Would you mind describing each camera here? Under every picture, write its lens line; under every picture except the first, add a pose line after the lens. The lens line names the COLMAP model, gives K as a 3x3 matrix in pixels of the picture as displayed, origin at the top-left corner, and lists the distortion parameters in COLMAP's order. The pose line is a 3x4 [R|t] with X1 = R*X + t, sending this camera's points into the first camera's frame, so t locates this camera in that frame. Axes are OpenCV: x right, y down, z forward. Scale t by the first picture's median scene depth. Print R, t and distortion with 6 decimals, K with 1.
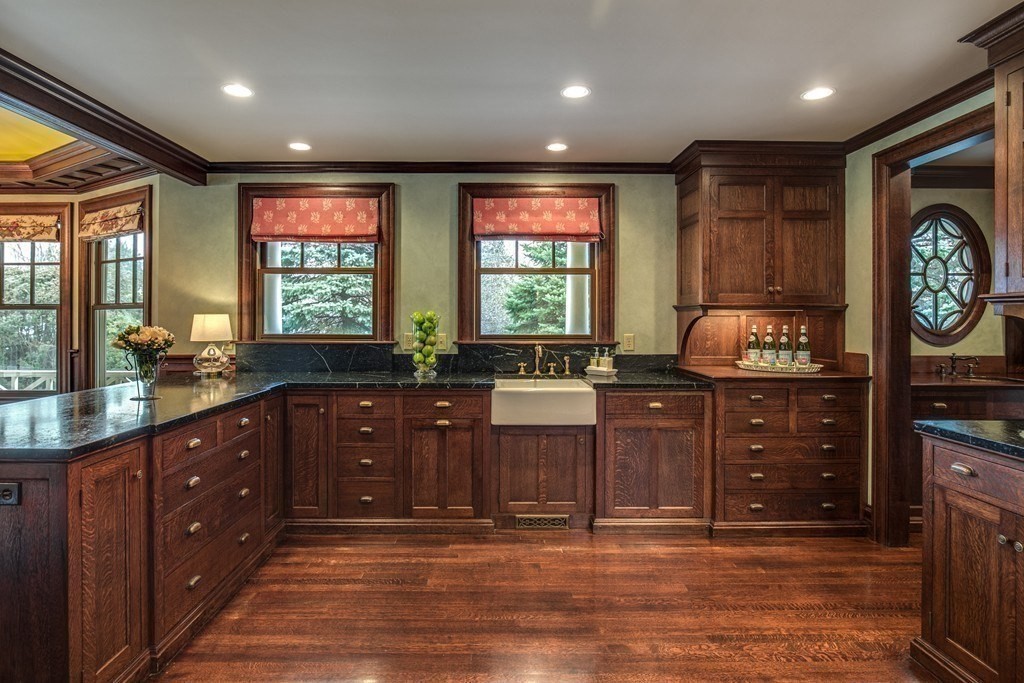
lens RADIAL K [[529.4, 0, 502.8], [0, 529.4, 317.2], [0, 0, 1]] dist [-0.003901, 0.000032]
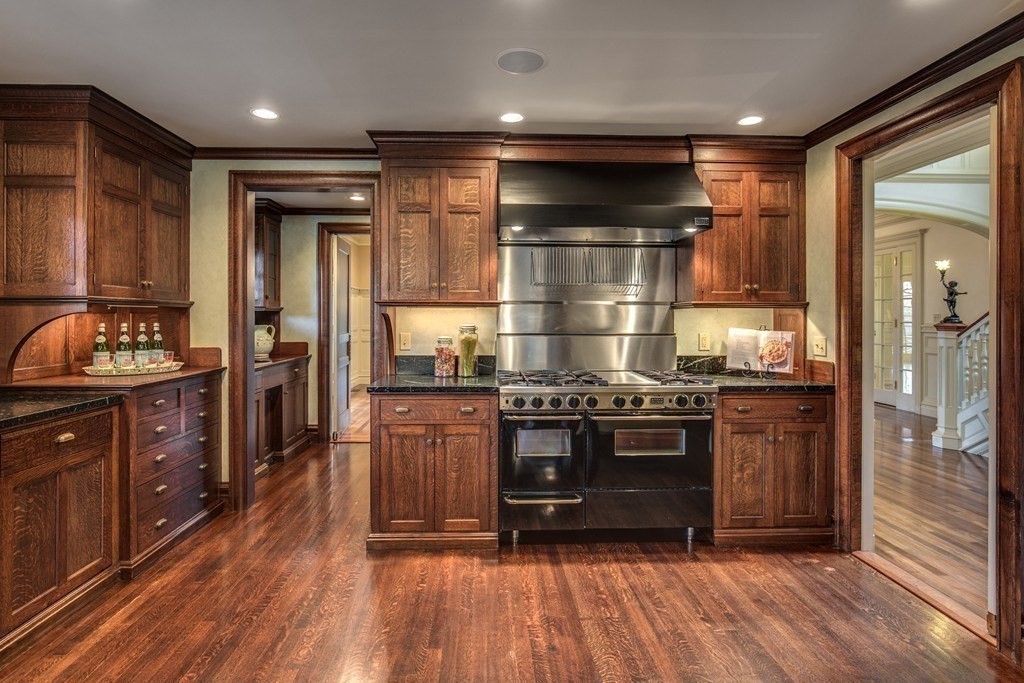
lens RADIAL K [[529.4, 0, 502.8], [0, 529.4, 317.2], [0, 0, 1]] dist [-0.003901, 0.000032]
pose [[-0.027170, -0.002389, 0.999628, -0.434310], [-0.002408, 0.999994, 0.002324, 0.001893], [-0.999628, -0.002344, -0.027175, 0.430333]]
